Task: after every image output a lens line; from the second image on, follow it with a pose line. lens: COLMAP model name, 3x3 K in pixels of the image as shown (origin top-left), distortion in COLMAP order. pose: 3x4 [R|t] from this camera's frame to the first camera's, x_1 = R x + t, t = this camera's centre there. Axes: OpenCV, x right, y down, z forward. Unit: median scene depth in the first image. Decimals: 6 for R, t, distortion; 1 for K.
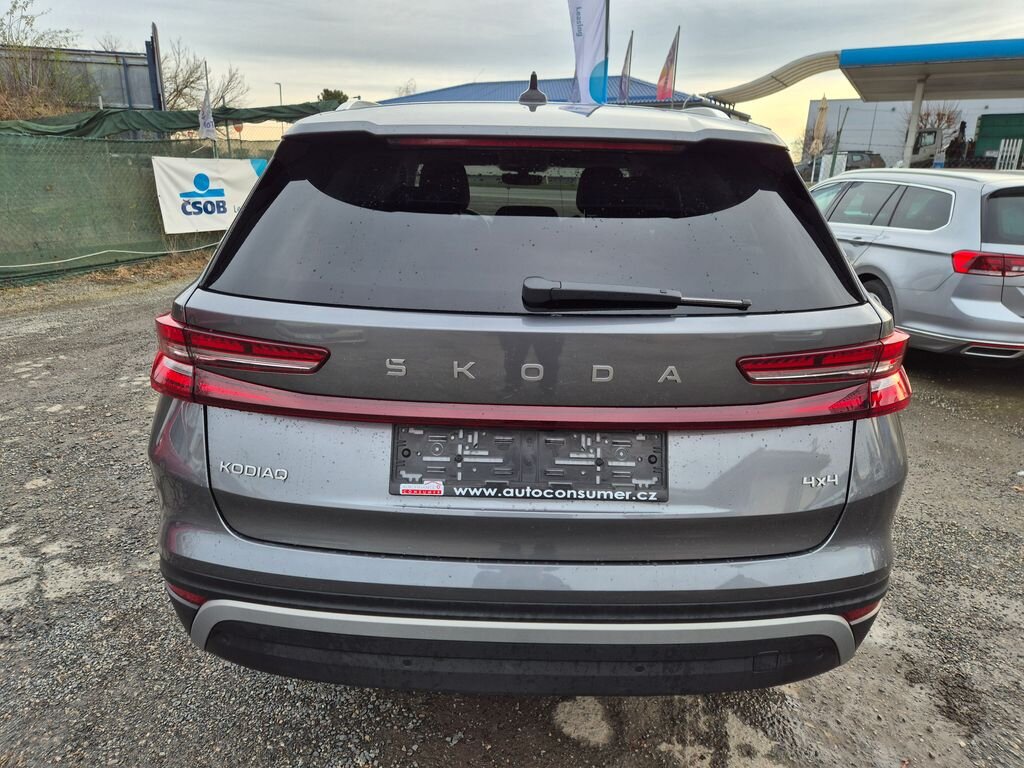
lens RADIAL K [[692.1, 0, 511.7], [0, 692.1, 383.9], [0, 0, 1]] dist [0.050853, -0.028244]
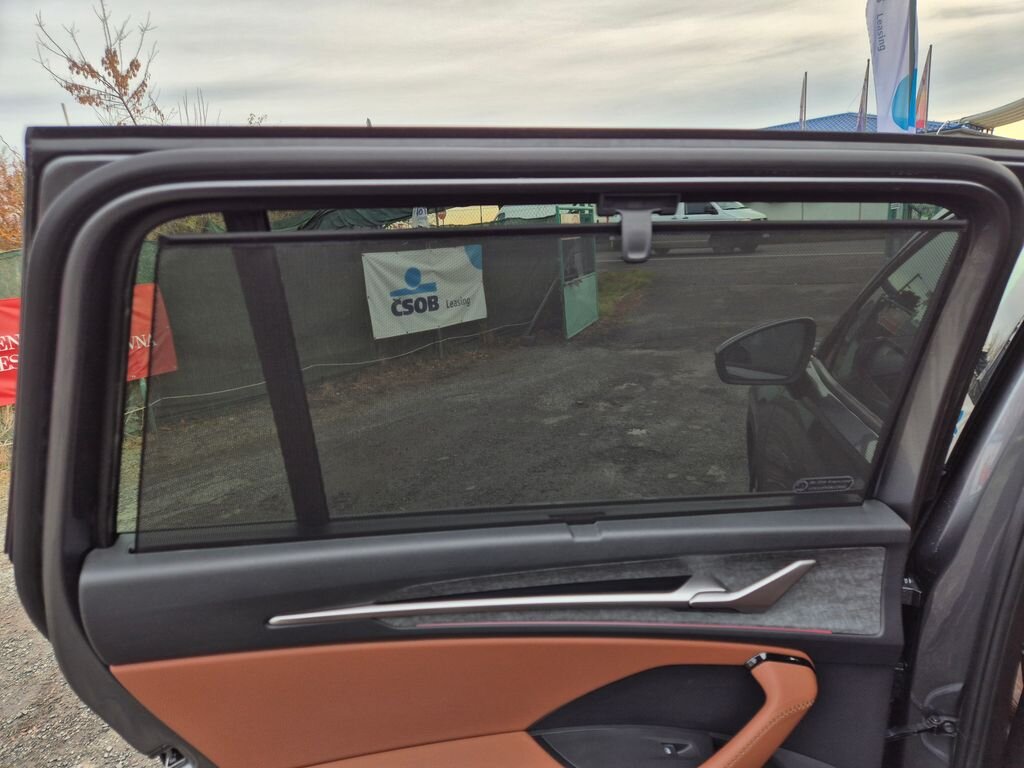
lens RADIAL K [[692.1, 0, 513.0], [0, 692.1, 385.0], [0, 0, 1]] dist [0.050853, -0.028244]
pose [[0.965640, -0.027588, -0.258414, -0.105603], [0.004055, 0.995828, -0.091162, -0.076817], [0.259851, 0.086982, 0.961723, 0.219236]]
